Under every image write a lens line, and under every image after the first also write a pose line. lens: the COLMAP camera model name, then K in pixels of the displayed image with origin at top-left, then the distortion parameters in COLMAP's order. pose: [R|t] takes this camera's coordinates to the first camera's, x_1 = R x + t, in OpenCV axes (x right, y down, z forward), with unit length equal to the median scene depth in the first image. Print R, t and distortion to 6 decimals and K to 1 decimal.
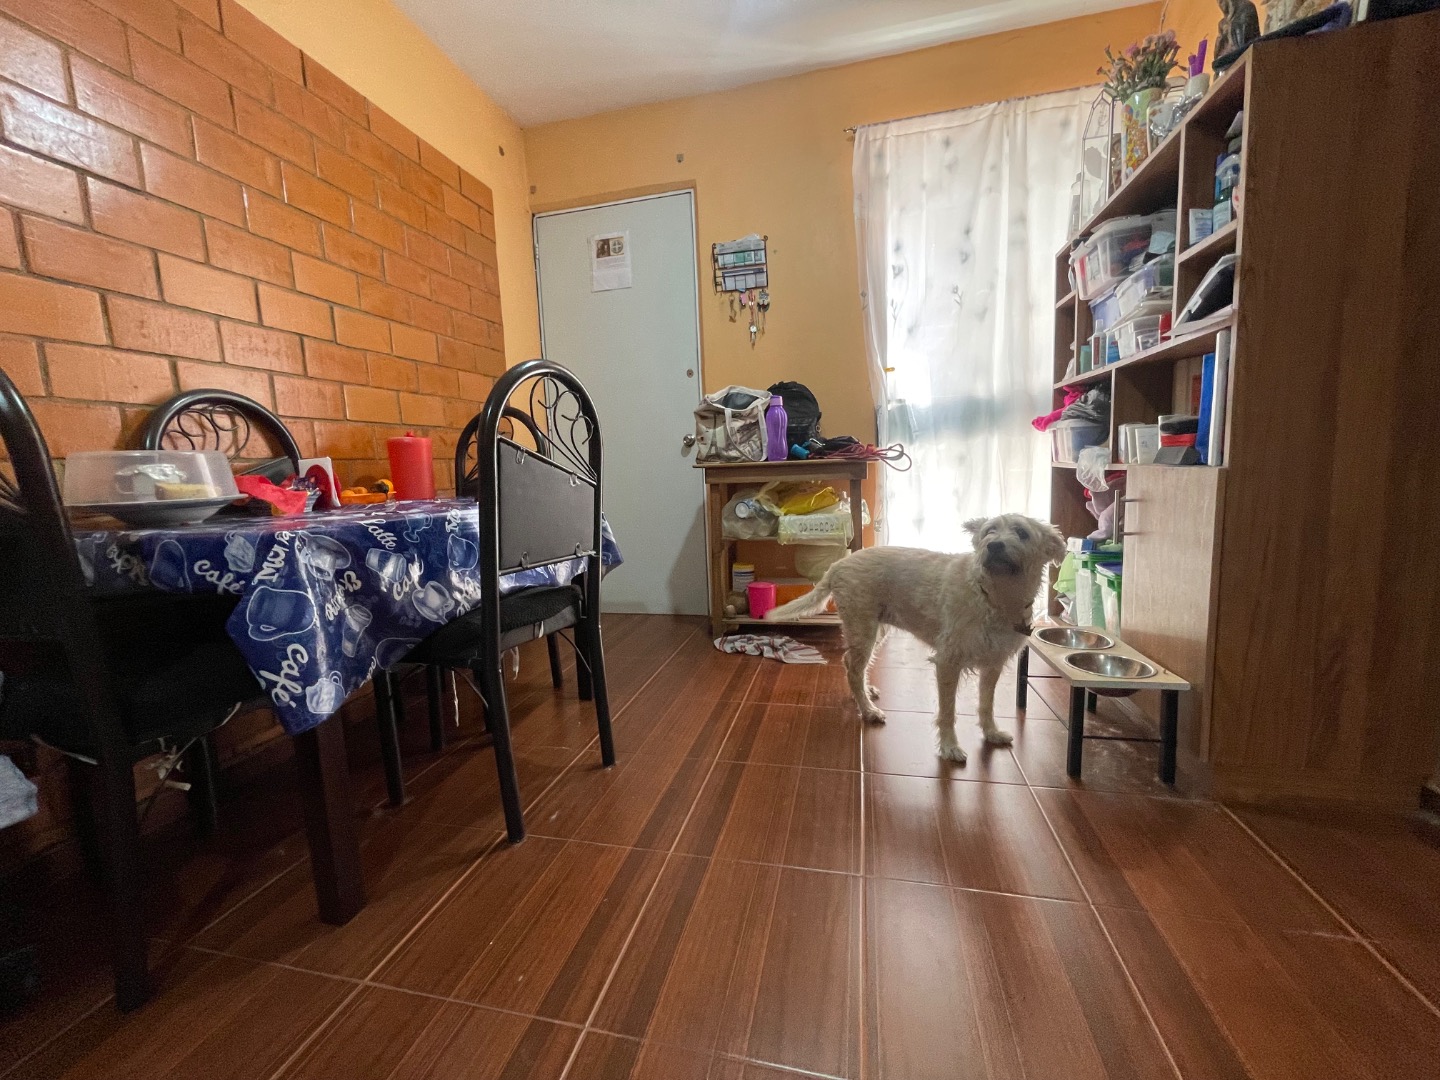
lens RADIAL K [[583.0, 0, 723.2], [0, 583.0, 531.1], [0, 0, 1]] dist [-0.002273, 0.001878]
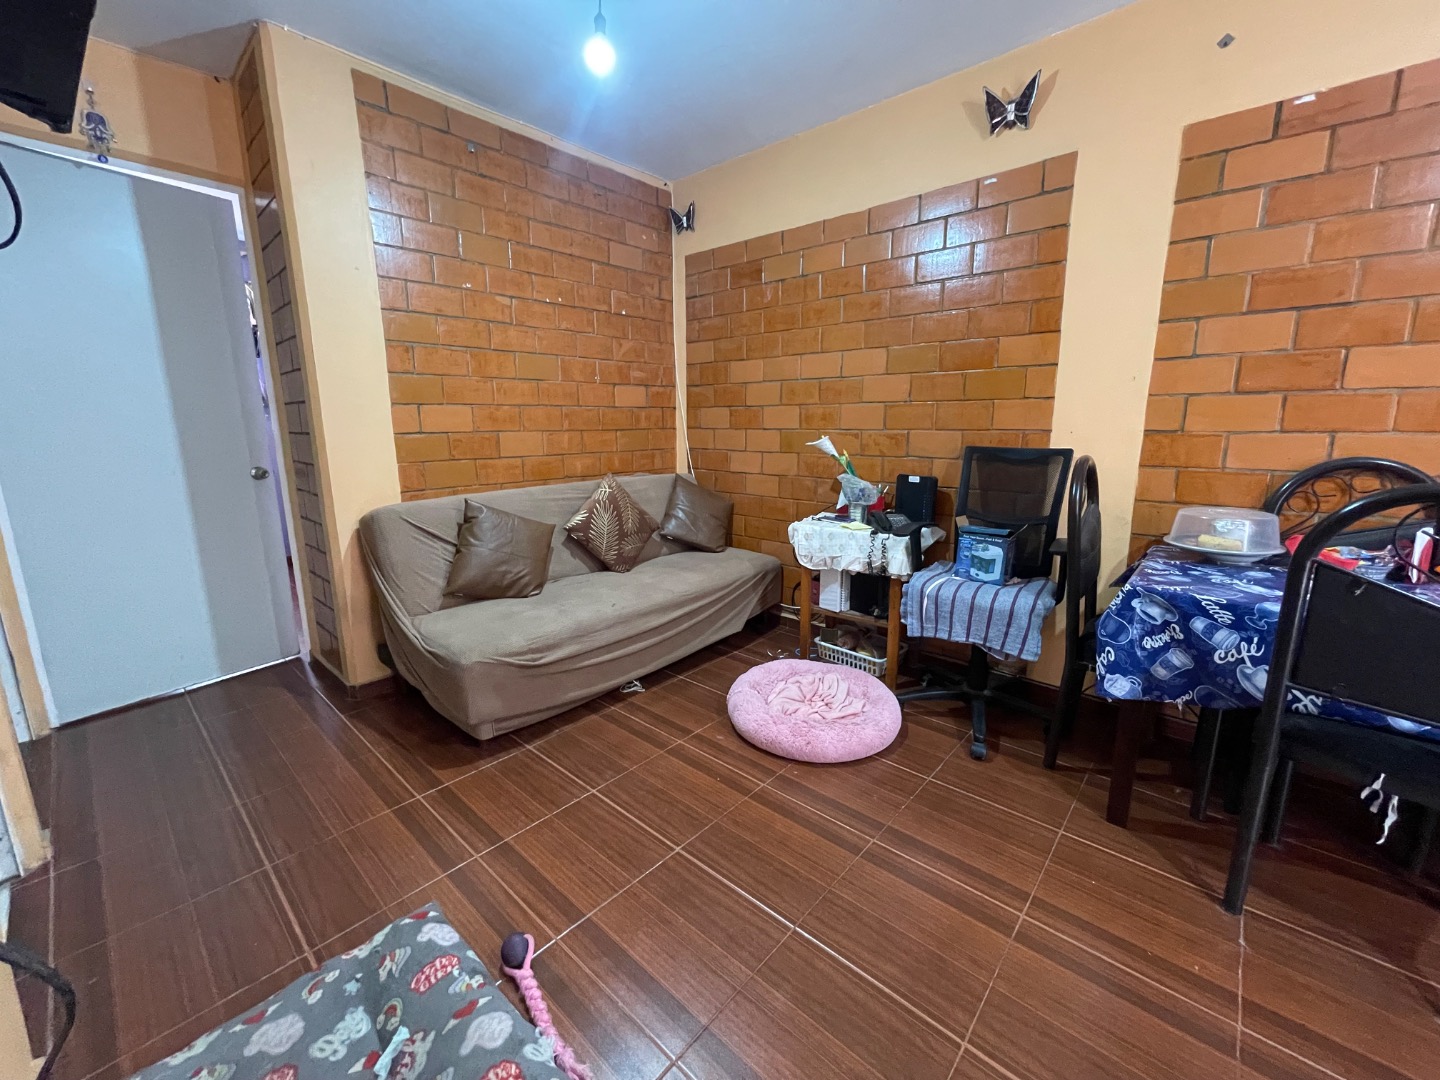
lens RADIAL K [[583.0, 0, 719.9], [0, 583.0, 534.9], [0, 0, 1]] dist [-0.002273, 0.001878]
pose [[-0.476716, 0.214040, -0.852601, 0.981035], [-0.077732, 0.955840, 0.283421, -0.422938], [0.875614, 0.201386, -0.439027, 0.548172]]
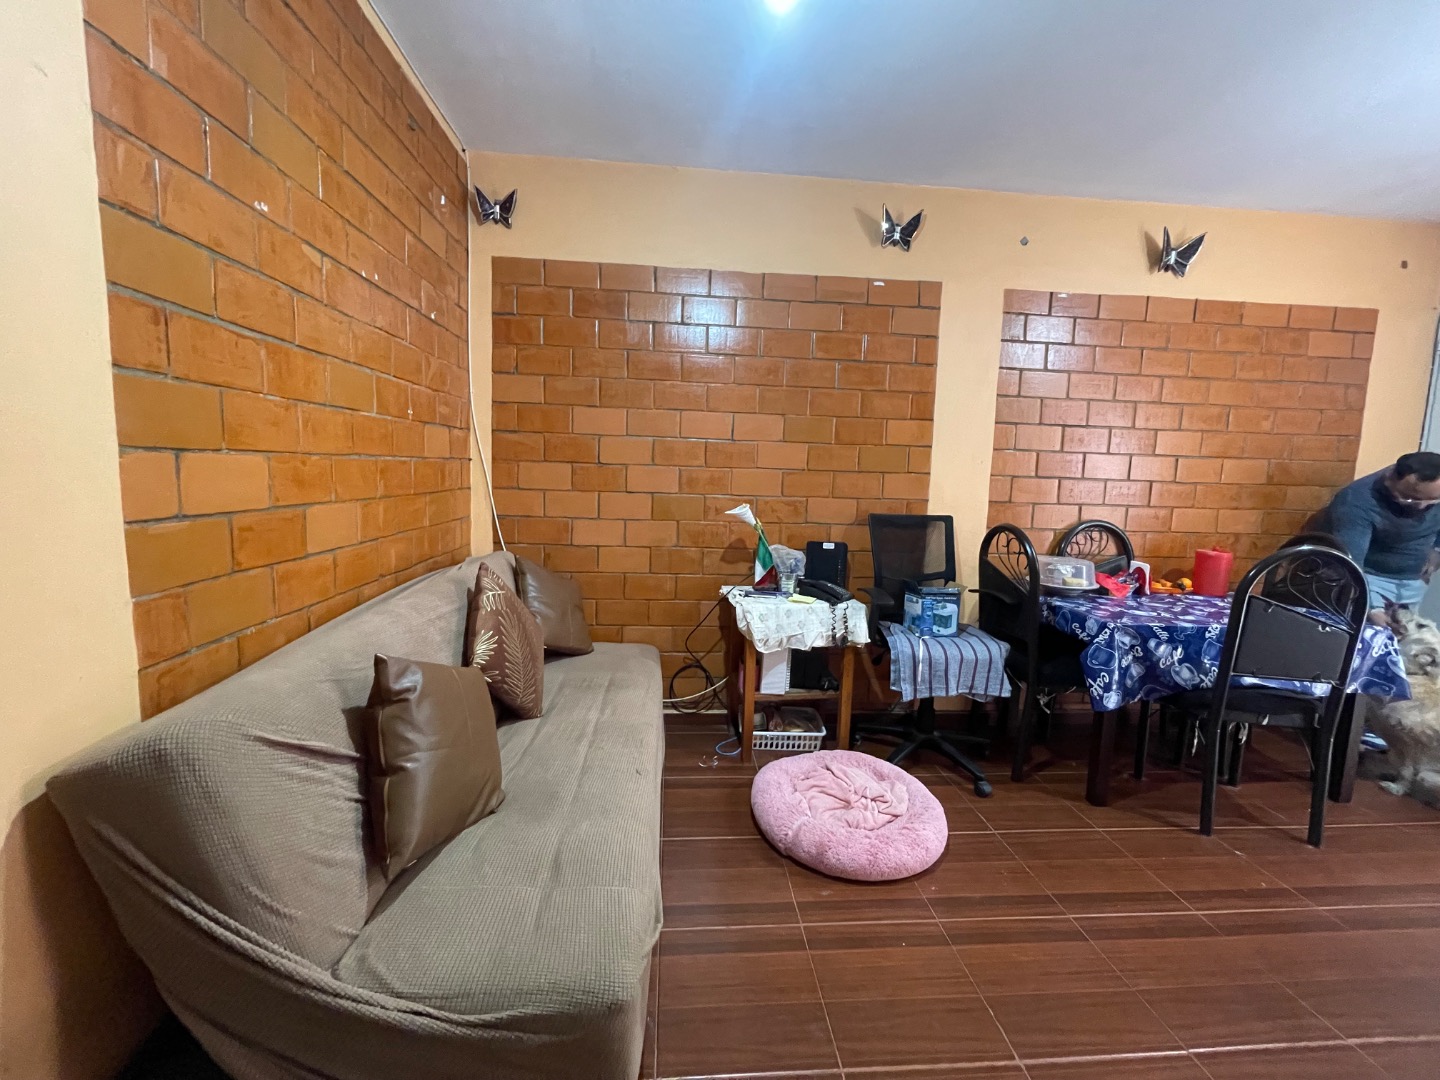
lens RADIAL K [[583.0, 0, 714.5], [0, 583.0, 534.2], [0, 0, 1]] dist [-0.002273, 0.001878]
pose [[0.301549, 0.157372, -0.940374, 0.686740], [-0.154904, 0.981267, 0.114543, -0.289469], [0.940783, 0.111127, 0.320277, -0.976177]]
